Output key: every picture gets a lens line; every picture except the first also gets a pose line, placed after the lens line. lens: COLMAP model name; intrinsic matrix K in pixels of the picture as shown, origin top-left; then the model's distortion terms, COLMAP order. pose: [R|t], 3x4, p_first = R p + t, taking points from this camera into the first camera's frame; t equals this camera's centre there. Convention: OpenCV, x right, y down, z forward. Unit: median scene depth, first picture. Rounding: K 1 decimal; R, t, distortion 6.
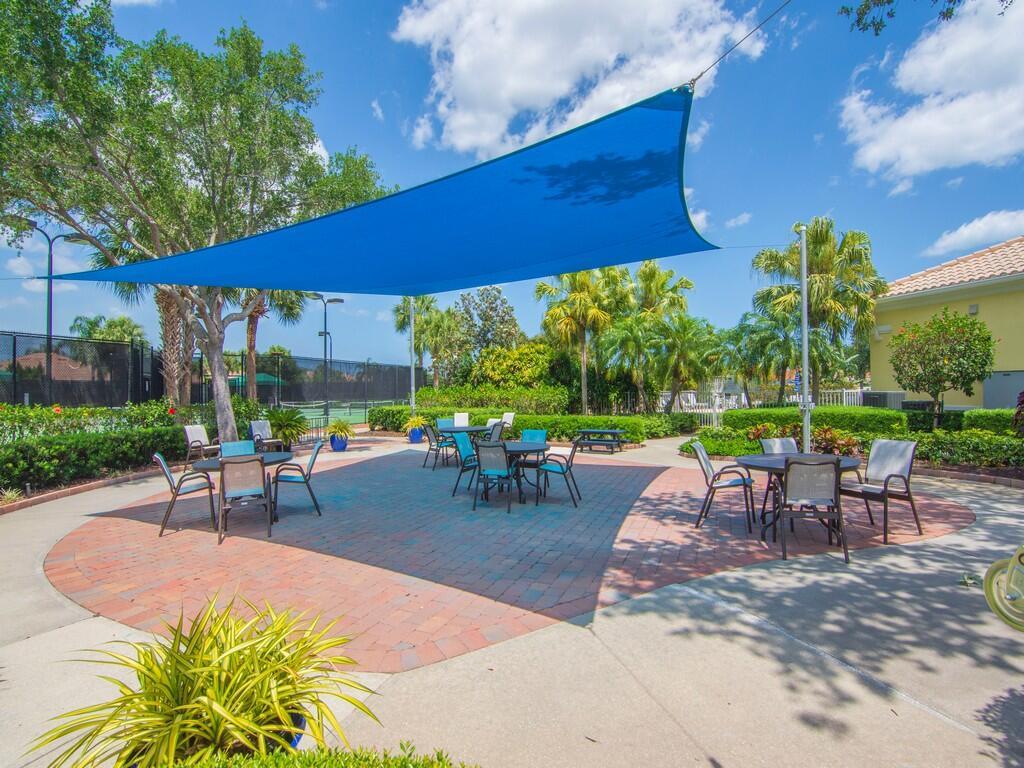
lens RADIAL K [[493.8, 0, 515.5], [0, 493.8, 383.2], [0, 0, 1]] dist [-0.018105, -0.003411]
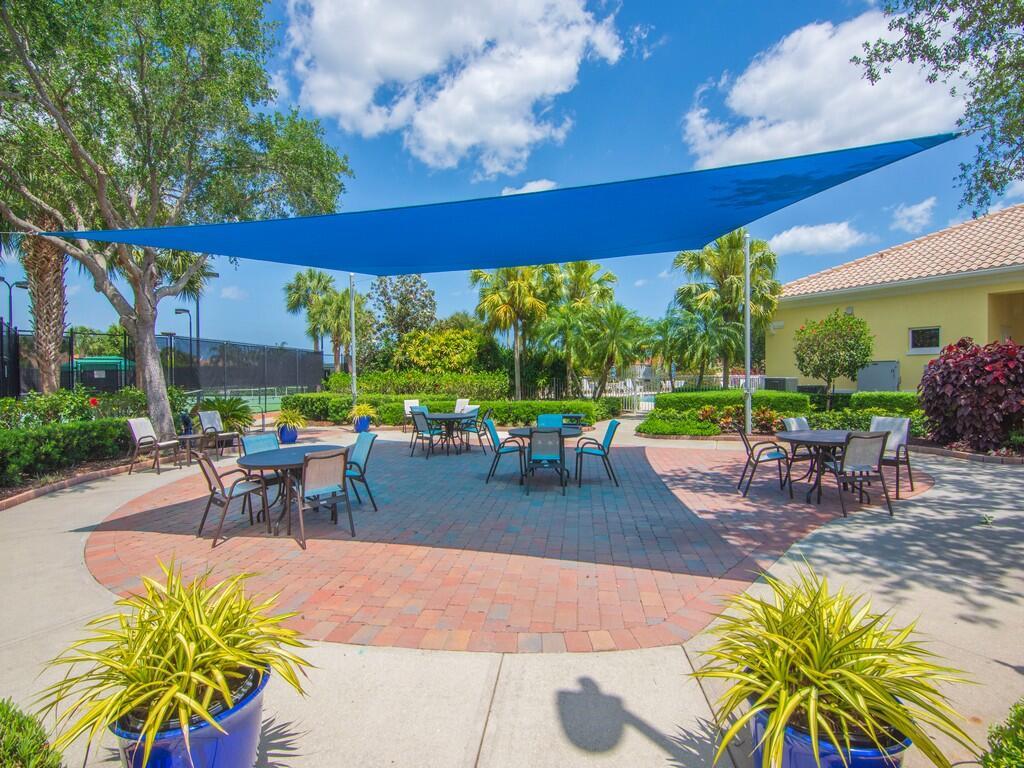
lens RADIAL K [[493.8, 0, 511.3], [0, 493.8, 387.8], [0, 0, 1]] dist [-0.018105, -0.003411]
pose [[0.966424, -0.005830, 0.256888, -0.140090], [-0.004197, 0.999251, 0.038468, -0.001122], [-0.256920, -0.038255, 0.965675, 0.012130]]
